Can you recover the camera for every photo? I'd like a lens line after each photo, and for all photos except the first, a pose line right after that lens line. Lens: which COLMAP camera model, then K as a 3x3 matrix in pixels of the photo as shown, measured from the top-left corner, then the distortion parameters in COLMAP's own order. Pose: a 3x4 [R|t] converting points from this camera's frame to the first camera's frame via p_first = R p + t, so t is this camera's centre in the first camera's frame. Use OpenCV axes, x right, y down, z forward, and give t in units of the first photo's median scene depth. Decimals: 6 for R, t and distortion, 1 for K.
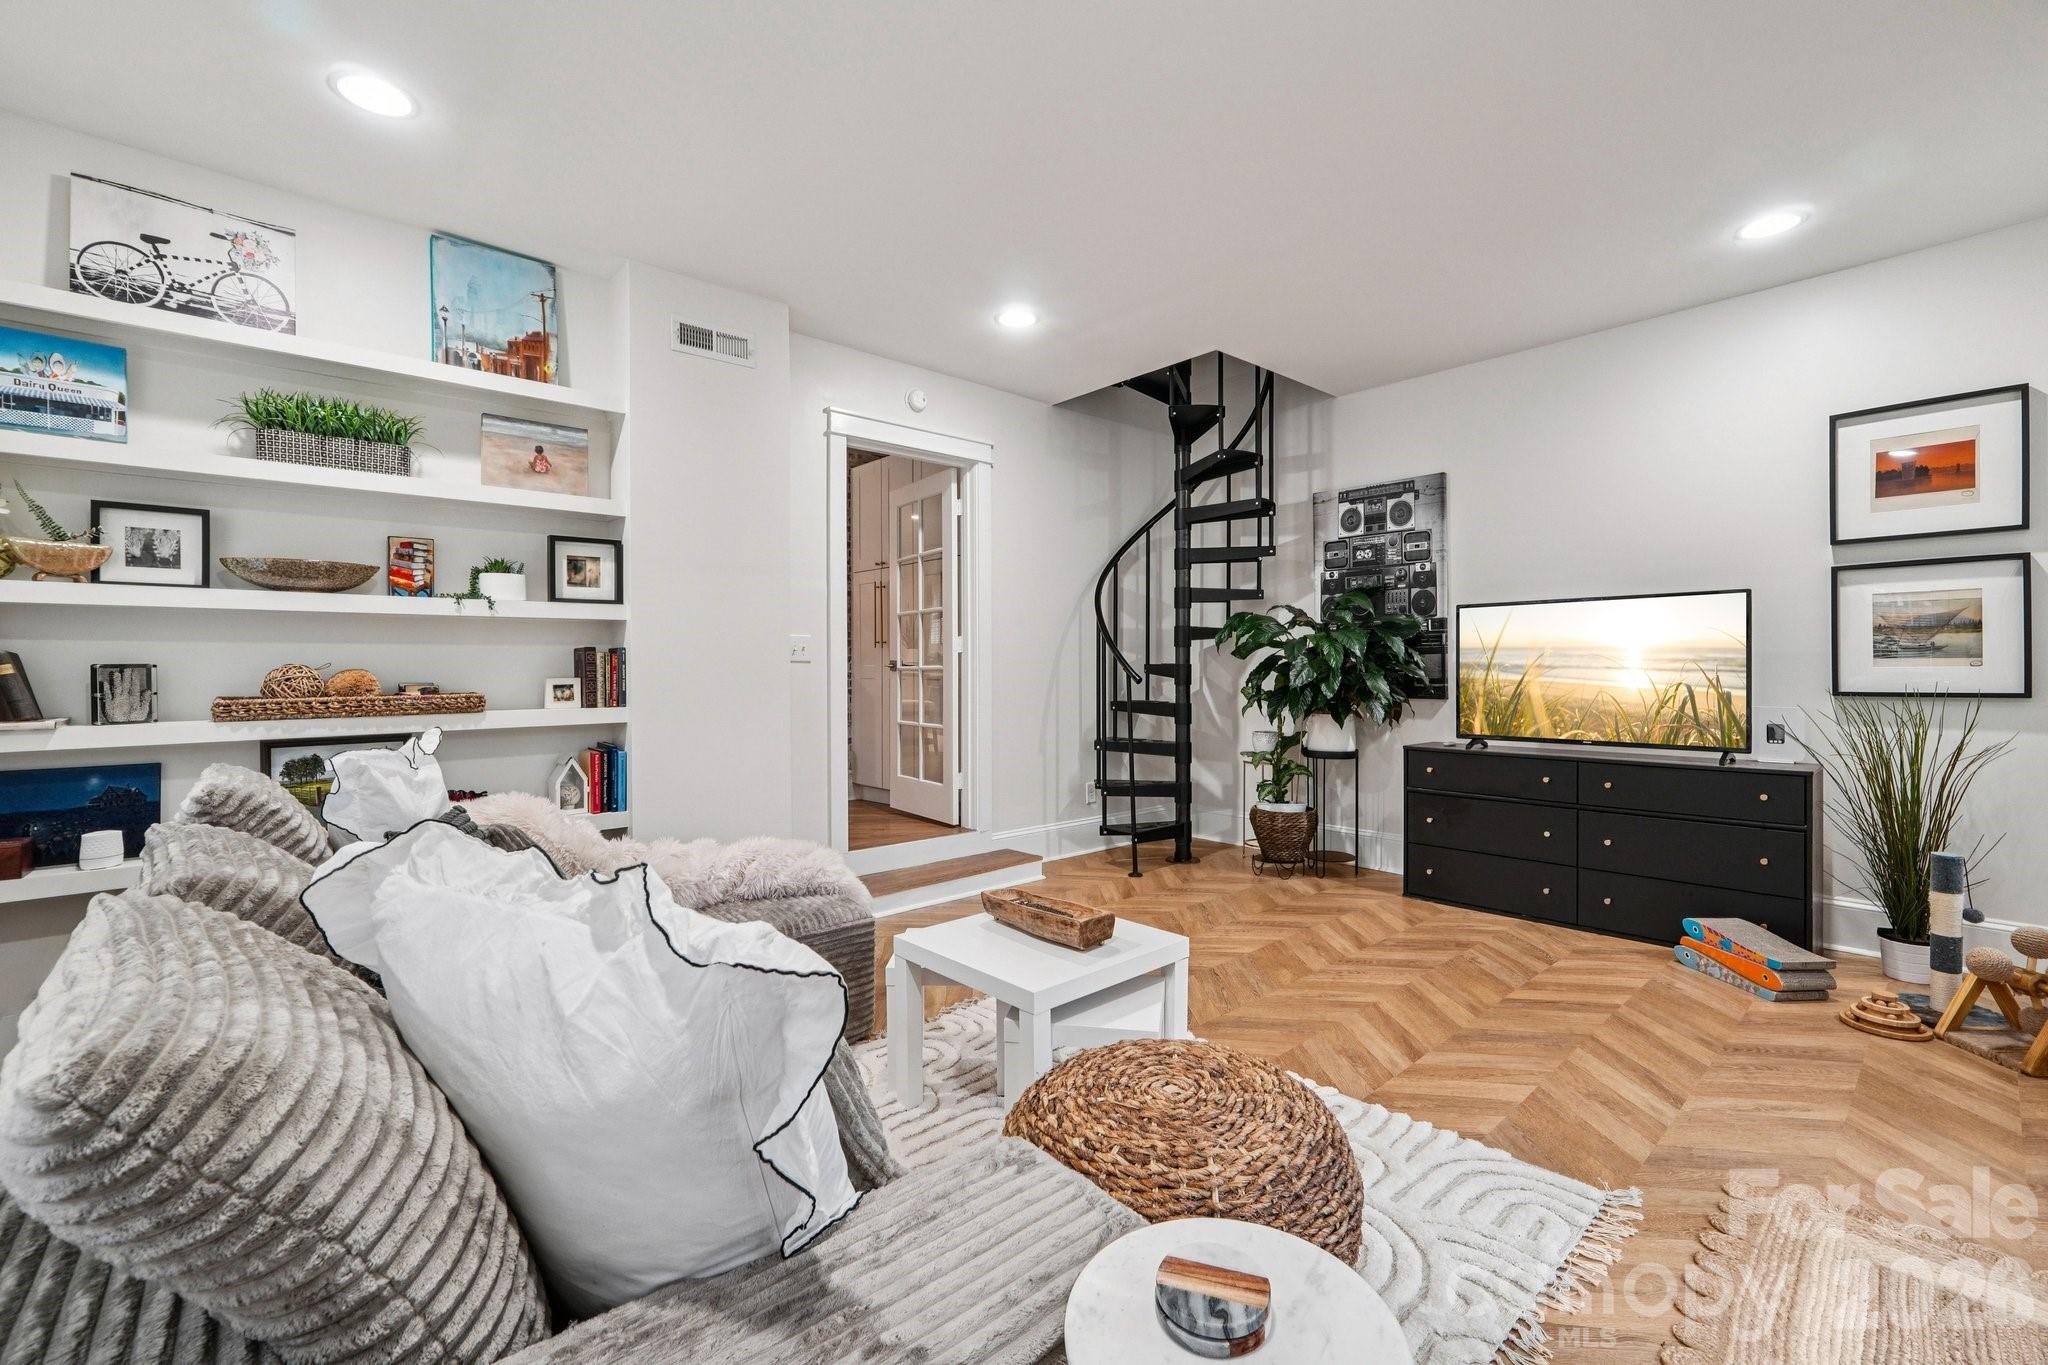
lens RADIAL K [[871.3, 0, 1033.7], [0, 871.3, 678.8], [0, 0, 1]] dist [-0.015480, 0.004109]
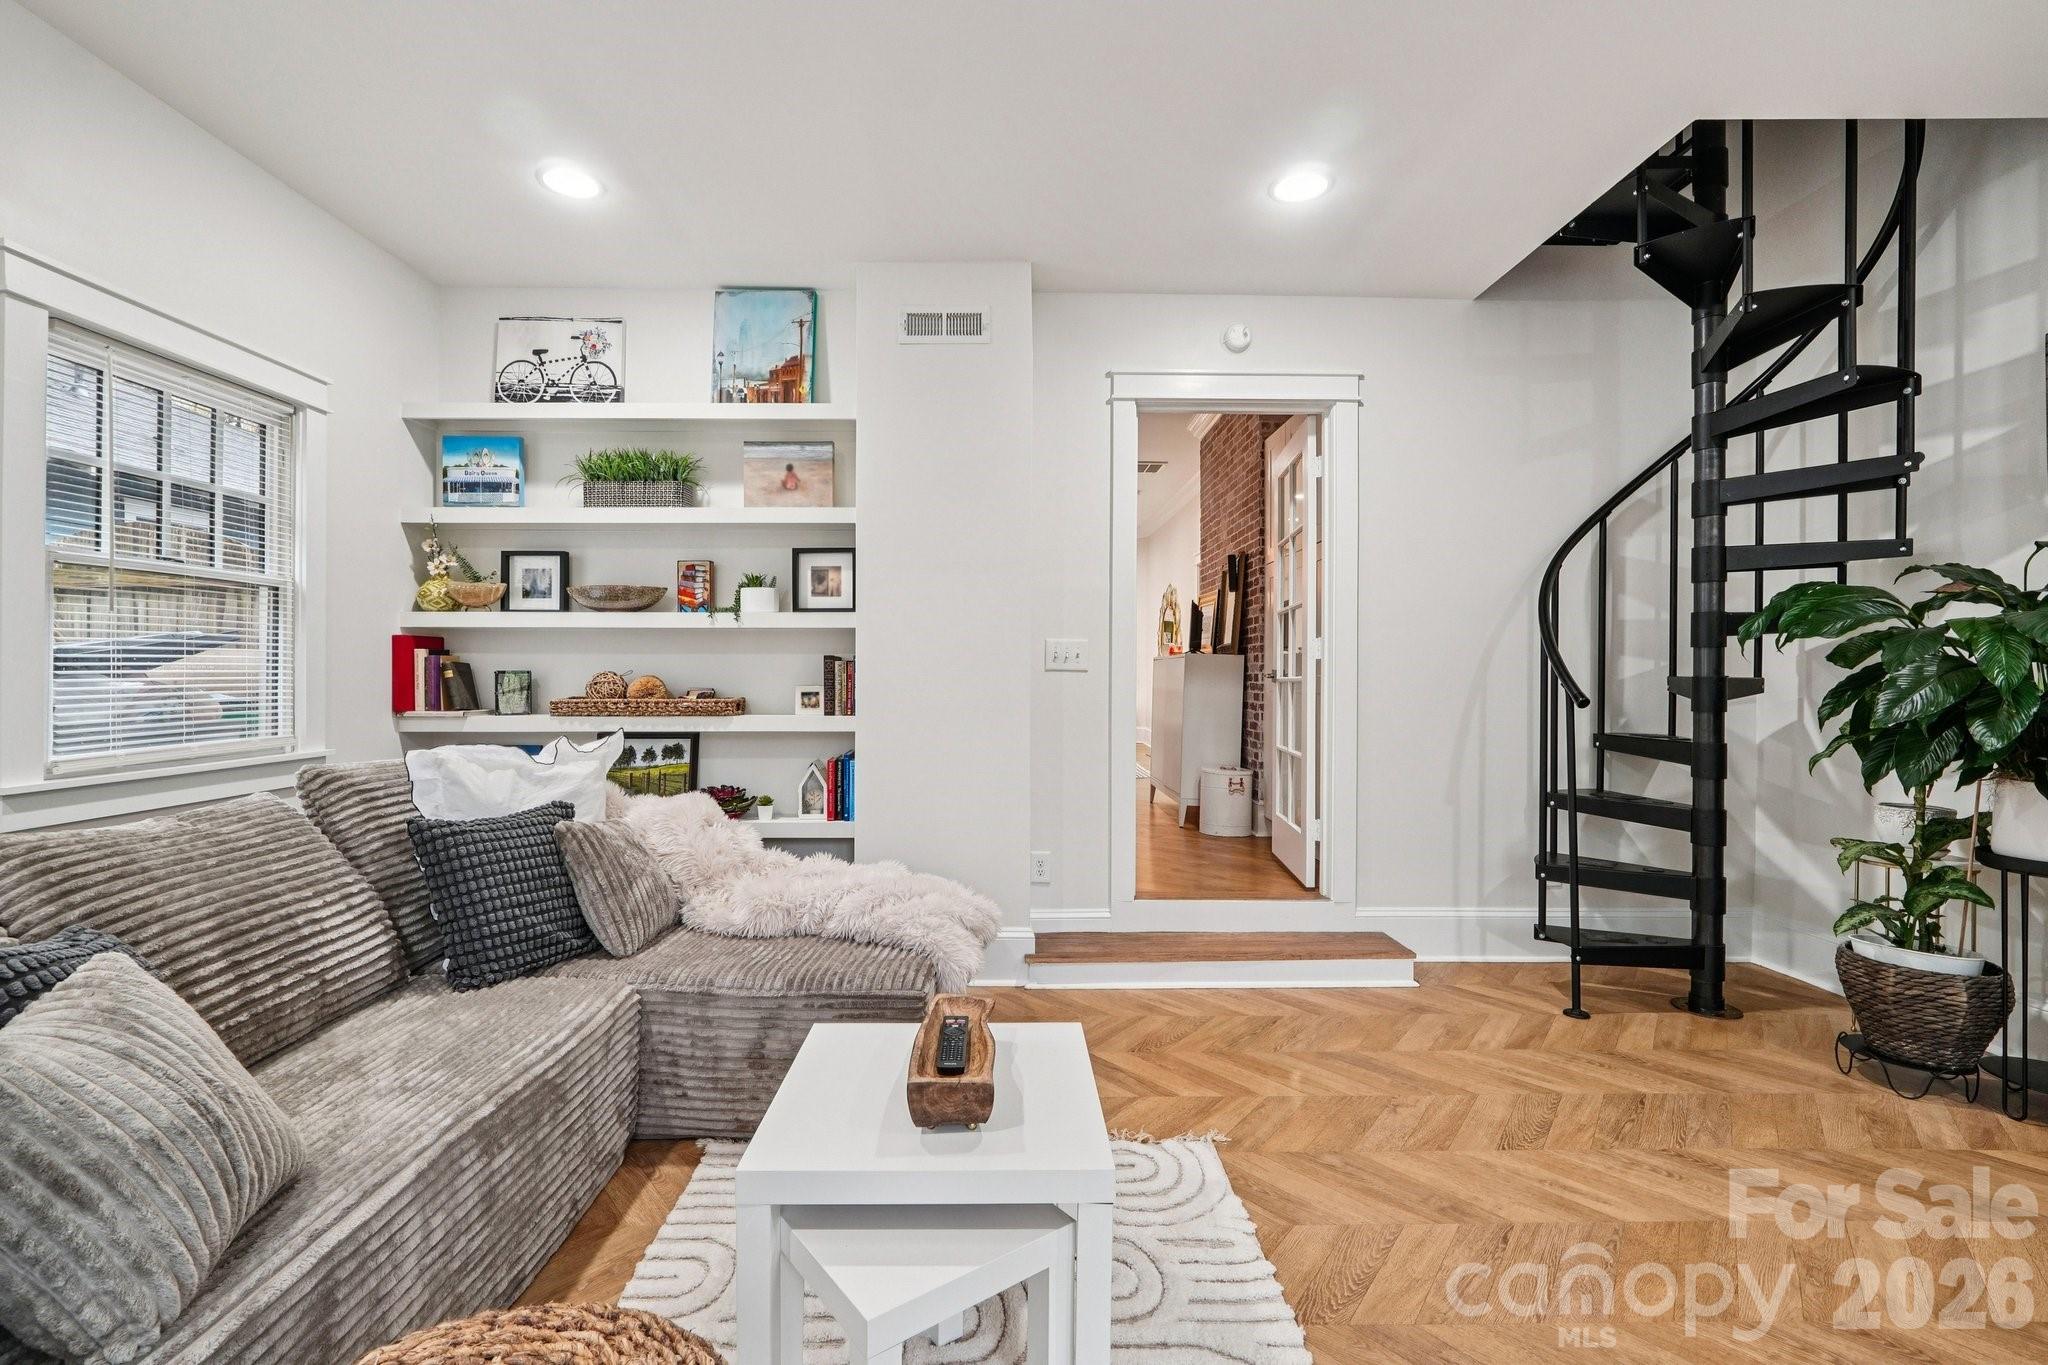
lens RADIAL K [[871.3, 0, 1040.9], [0, 871.3, 680.7], [0, 0, 1]] dist [-0.015480, 0.004109]
pose [[0.746896, 0.008686, -0.664884, 0.345937], [-0.015158, 0.999877, -0.003964, -0.006990], [0.664768, 0.013039, 0.746936, 0.404160]]
